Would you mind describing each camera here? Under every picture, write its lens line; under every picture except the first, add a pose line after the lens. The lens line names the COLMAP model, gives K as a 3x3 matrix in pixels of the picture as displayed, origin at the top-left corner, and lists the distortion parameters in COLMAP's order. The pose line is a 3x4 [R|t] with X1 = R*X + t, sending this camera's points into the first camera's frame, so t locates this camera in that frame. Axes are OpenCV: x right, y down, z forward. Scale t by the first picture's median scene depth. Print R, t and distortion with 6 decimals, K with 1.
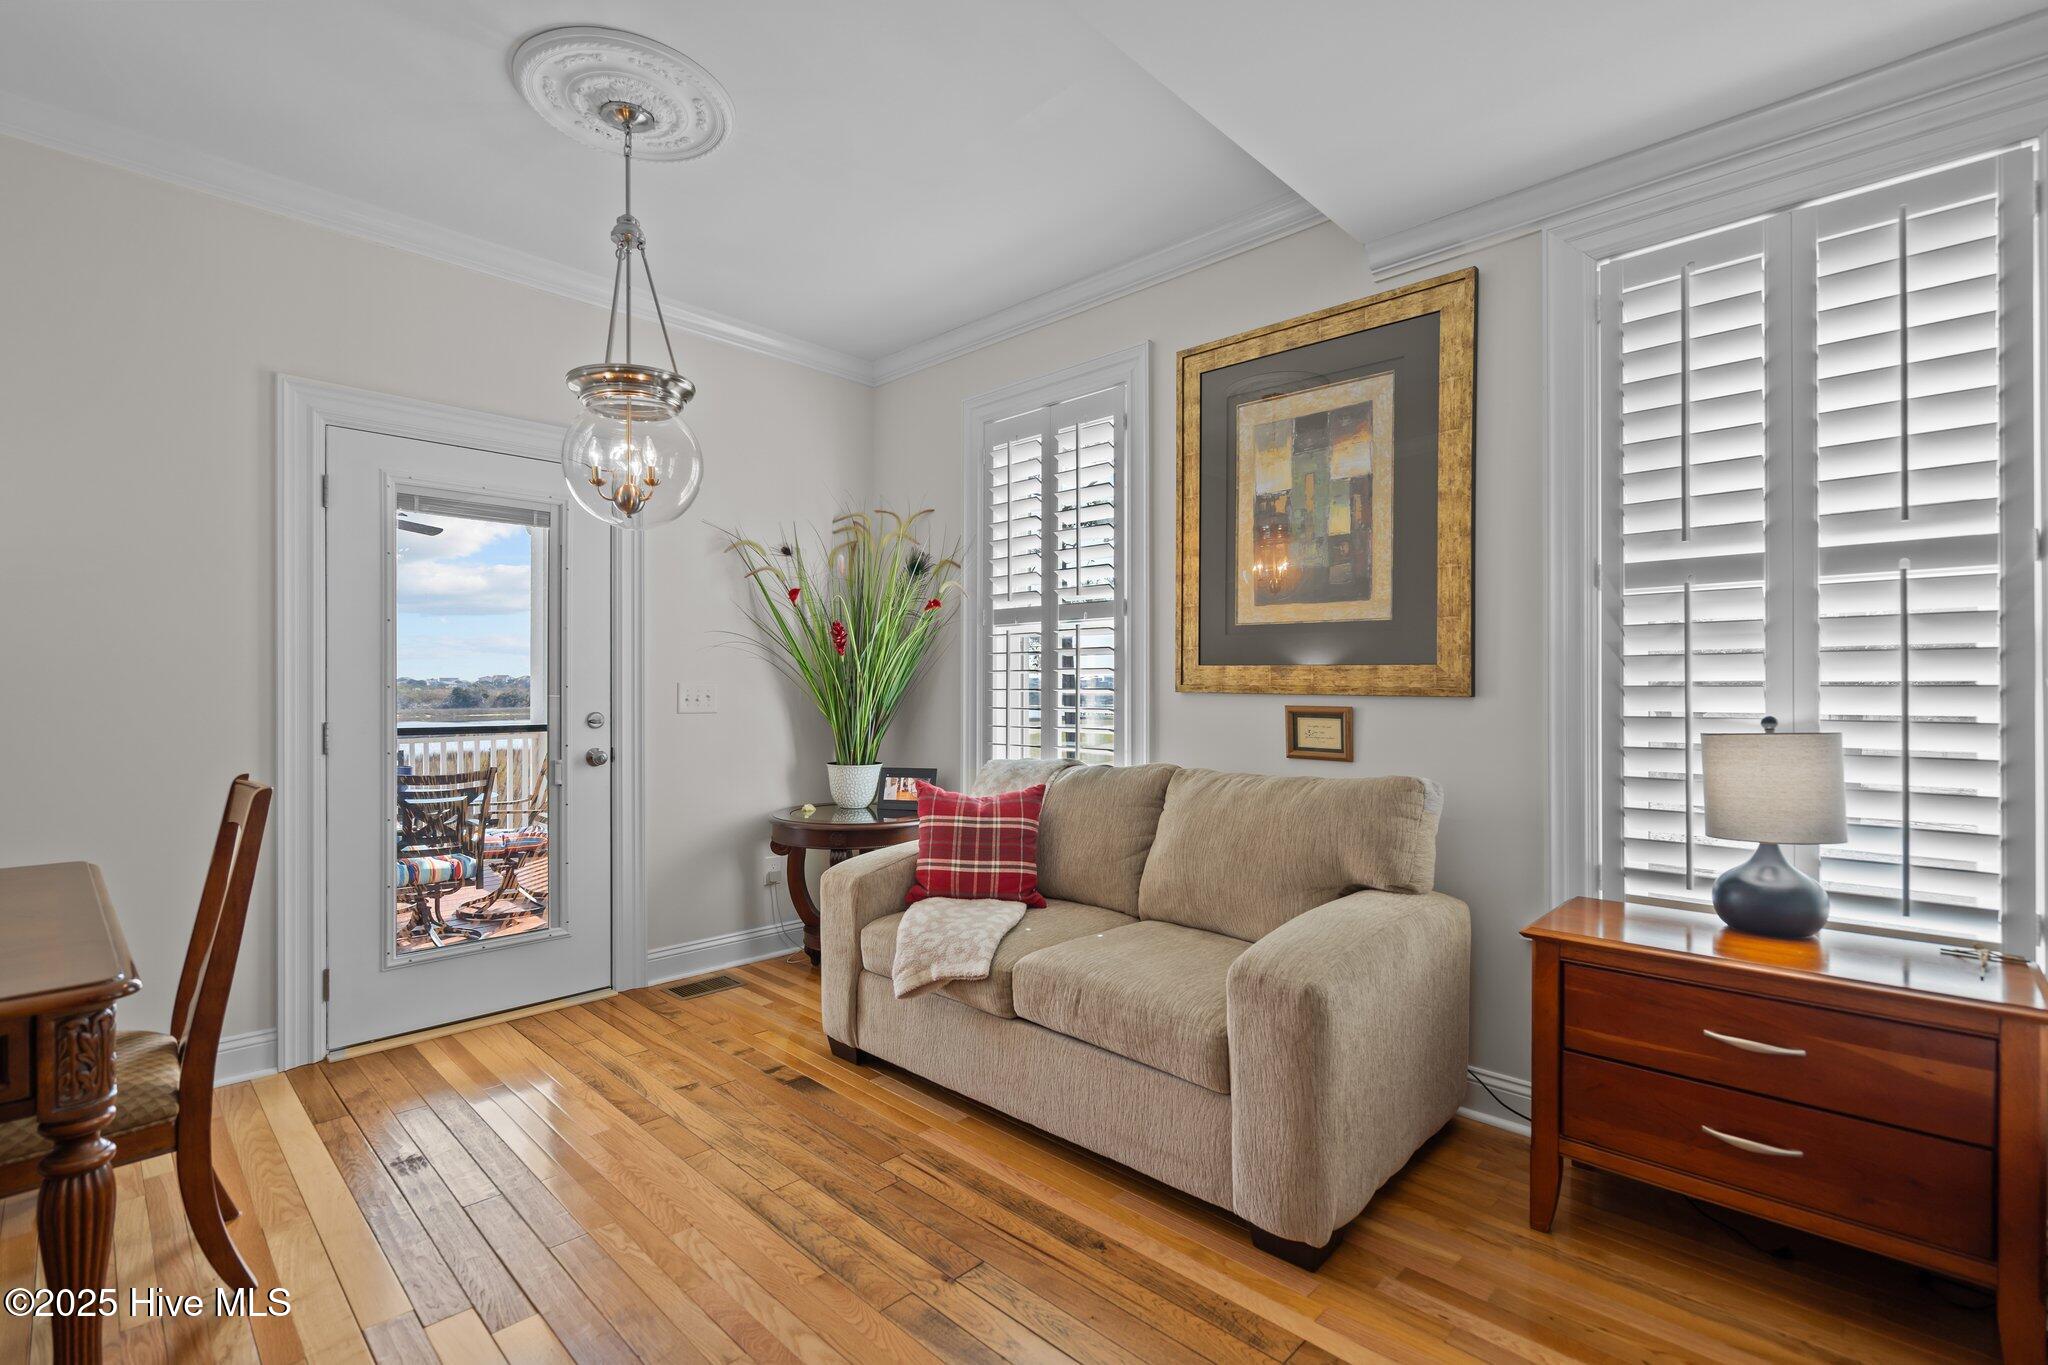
lens RADIAL K [[930.7, 0, 1022.0], [0, 930.7, 686.0], [0, 0, 1]] dist [-0.003374, 0.000972]
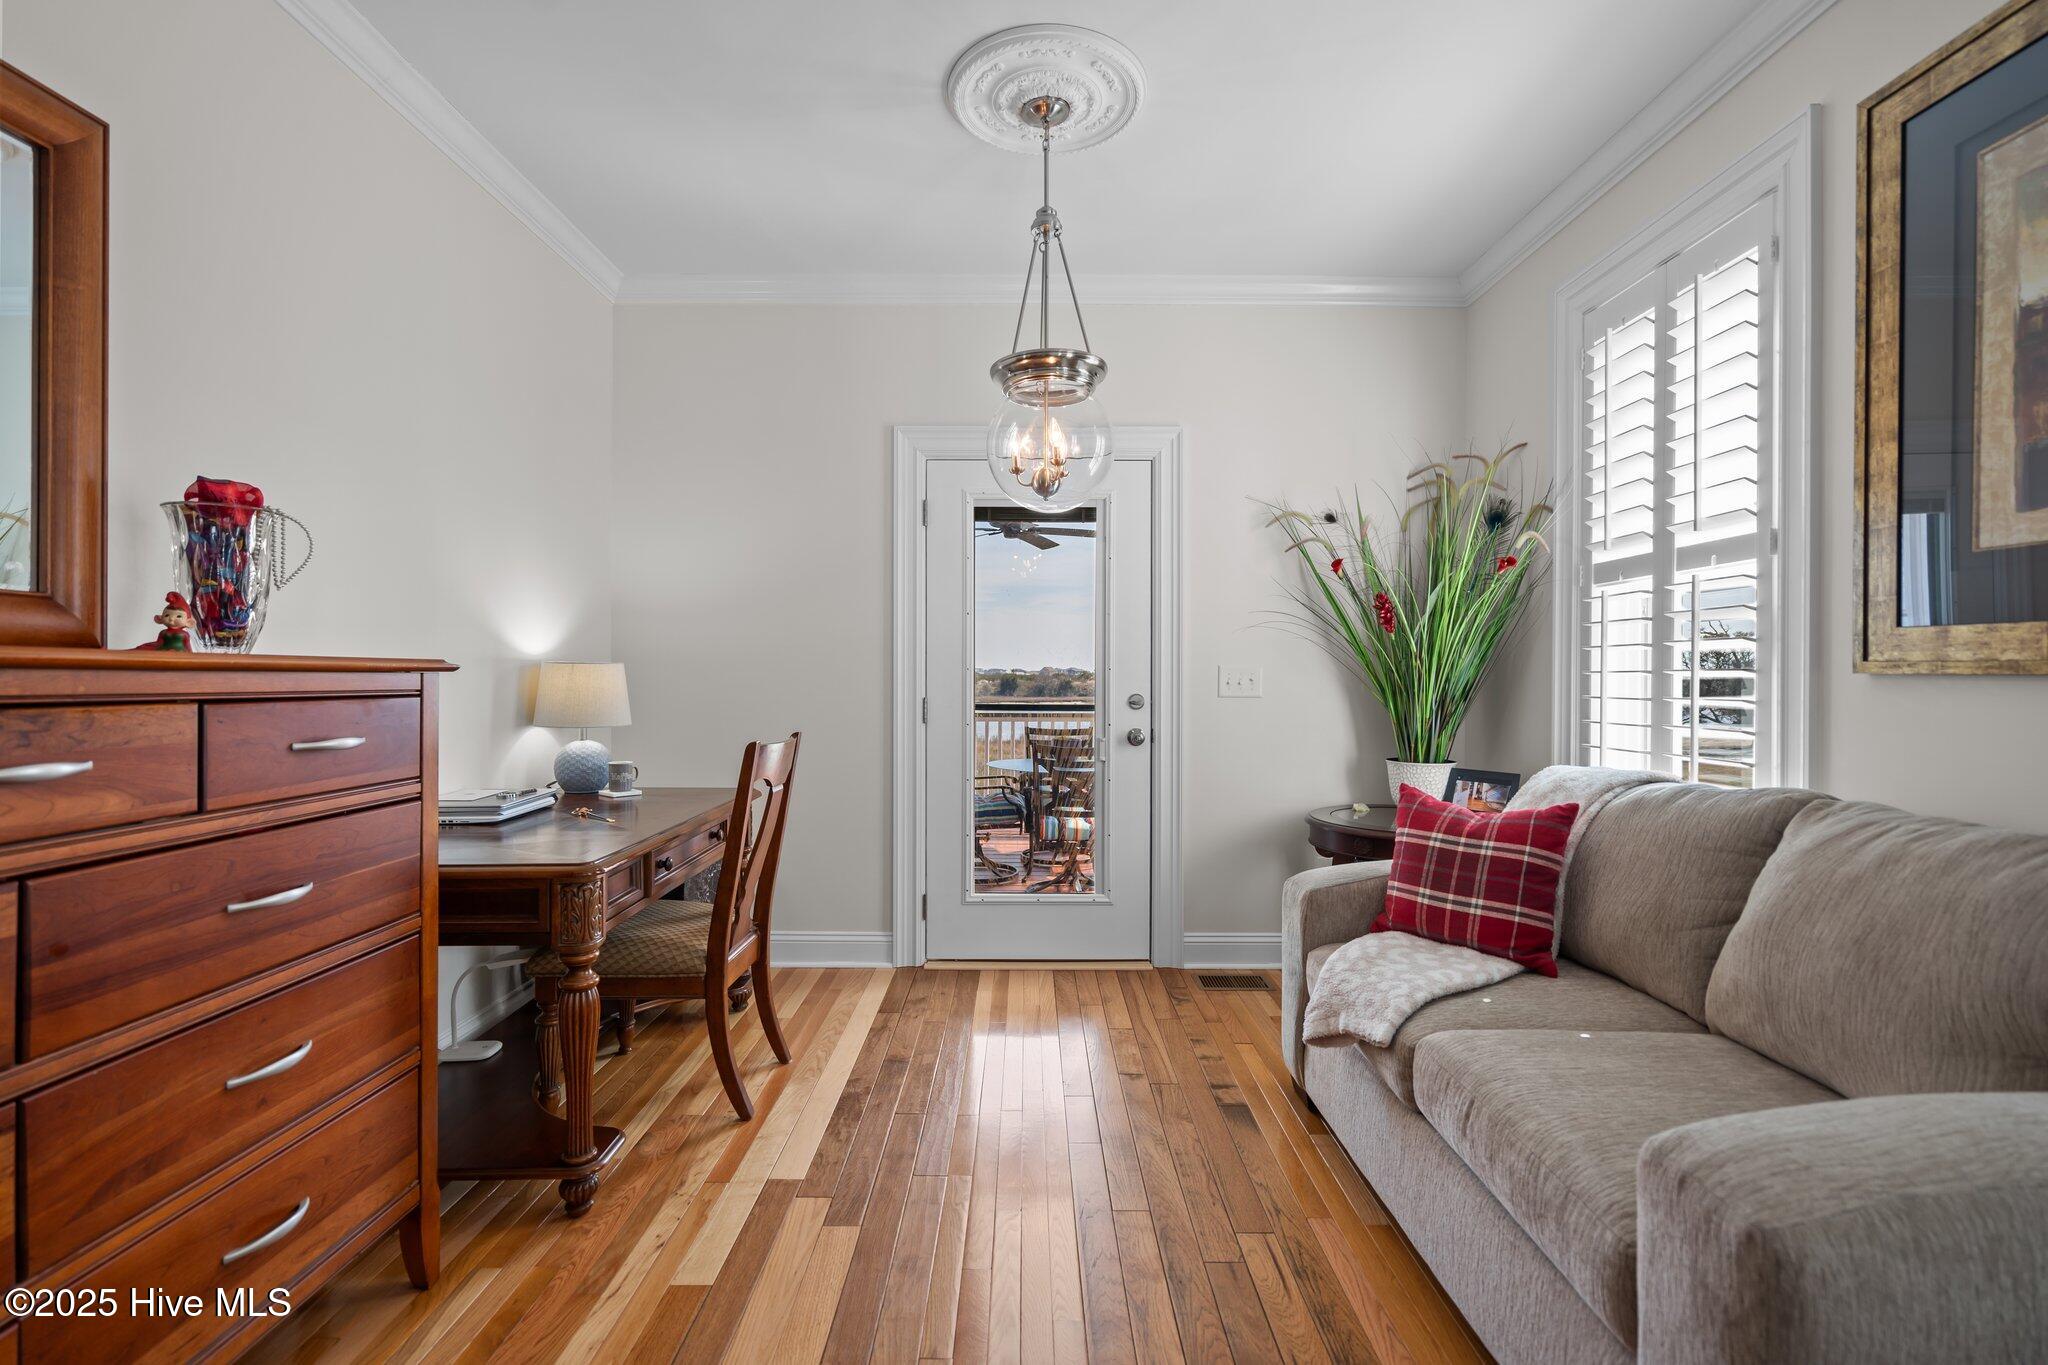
lens RADIAL K [[937.0, 0, 1025.3], [0, 937.0, 673.1], [0, 0, 1]] dist [0.012413, 0.000640]
pose [[0.700429, -0.000656, -0.713722, 0.240956], [-0.002591, 0.999991, -0.003461, 0.010606], [0.713718, 0.004274, 0.700420, 0.203181]]
